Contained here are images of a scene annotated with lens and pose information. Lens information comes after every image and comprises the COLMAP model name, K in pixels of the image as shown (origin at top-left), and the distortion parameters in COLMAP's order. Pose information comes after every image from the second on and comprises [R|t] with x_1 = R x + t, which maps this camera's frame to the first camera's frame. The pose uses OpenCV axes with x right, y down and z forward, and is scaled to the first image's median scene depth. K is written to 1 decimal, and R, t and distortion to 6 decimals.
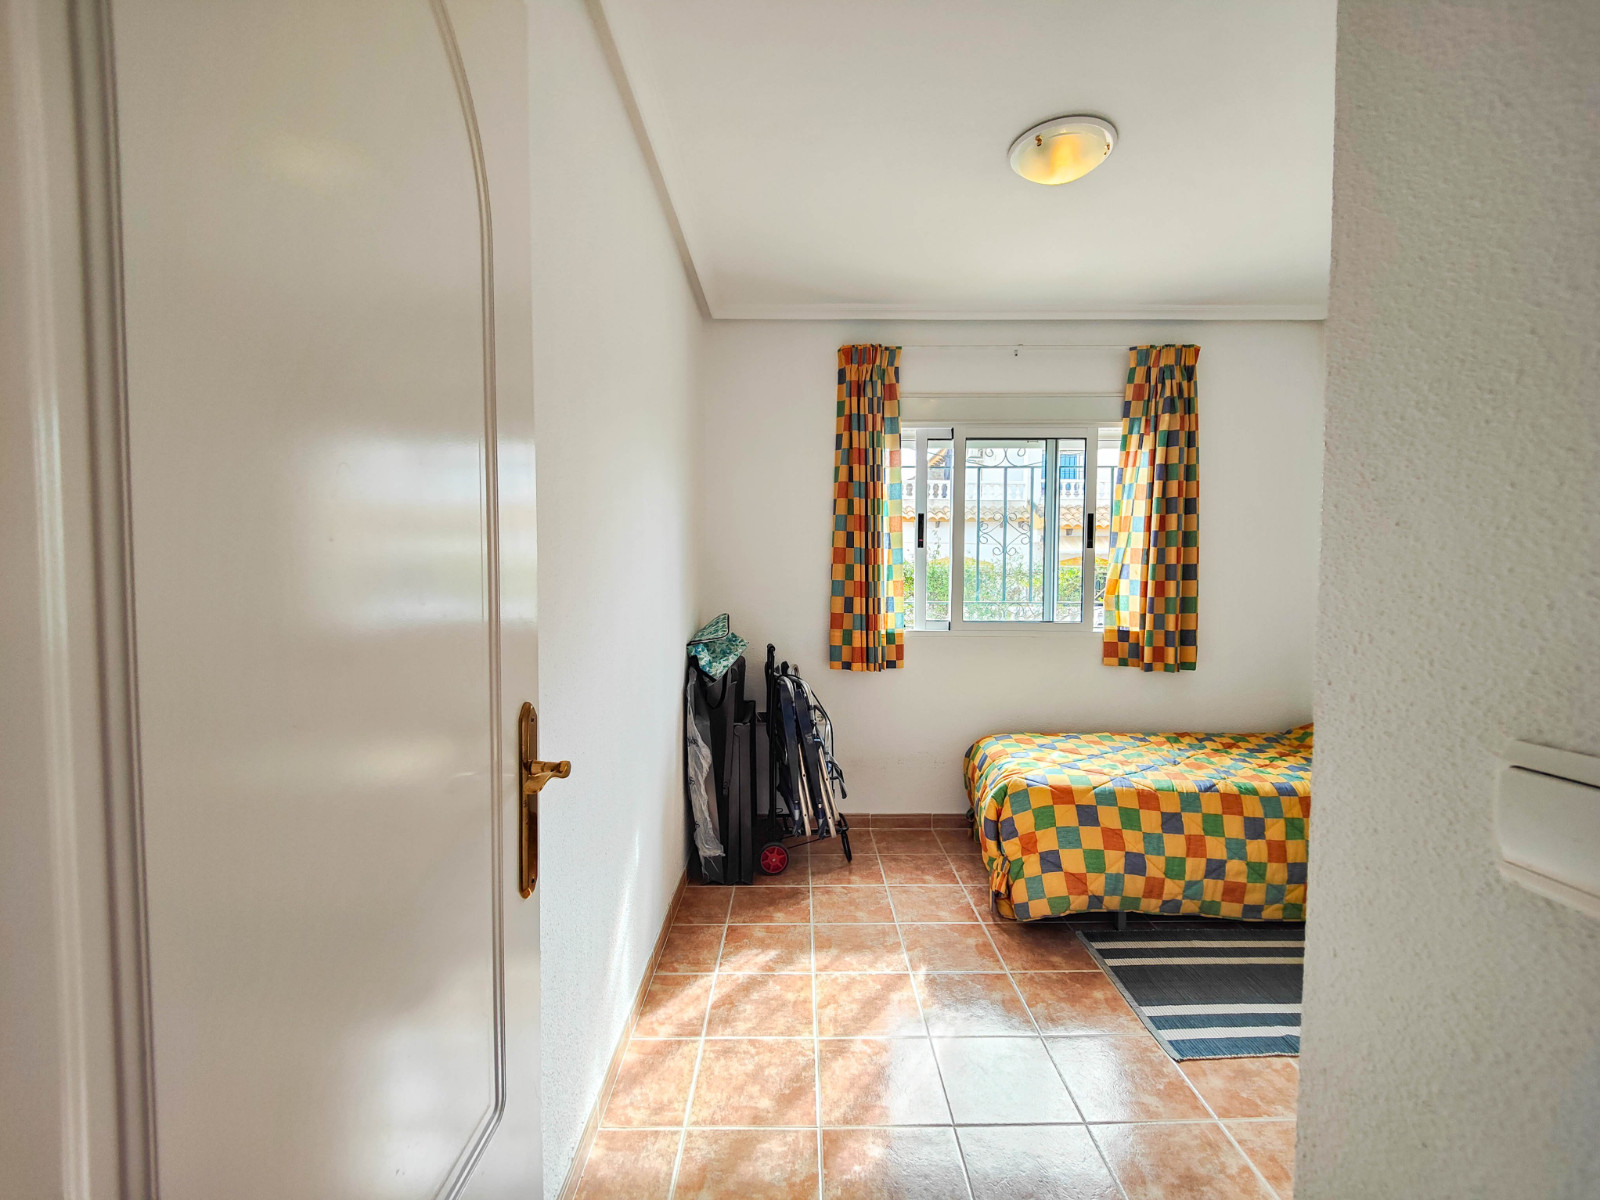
lens RADIAL K [[702.6, 0, 812.6], [0, 702.6, 607.1], [0, 0, 1]] dist [0.022404, -0.017275]
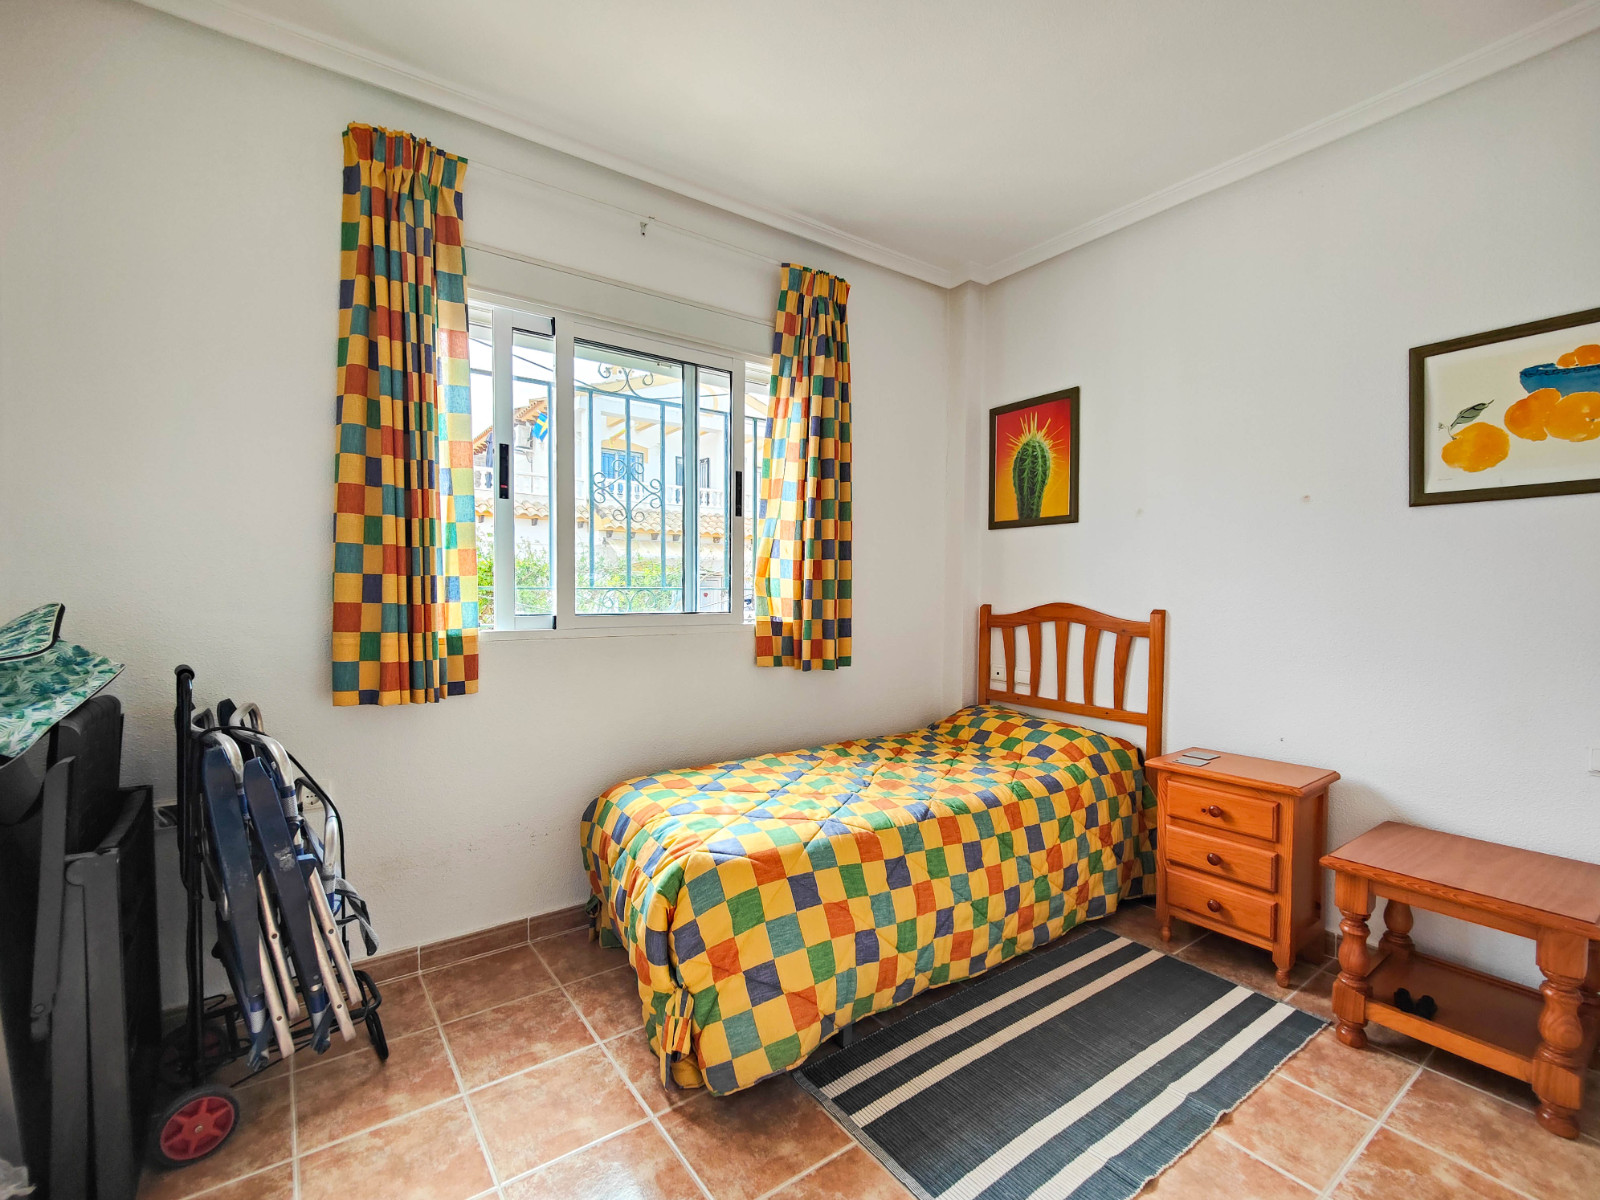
lens RADIAL K [[697.5, 0, 797.5], [0, 697.5, 605.6], [0, 0, 1]] dist [0.032863, -0.028485]
pose [[0.816223, -0.011625, 0.577620, 0.004399], [0.023835, 0.999624, -0.013562, 0.027267], [-0.577245, 0.024837, 0.816193, 0.358083]]
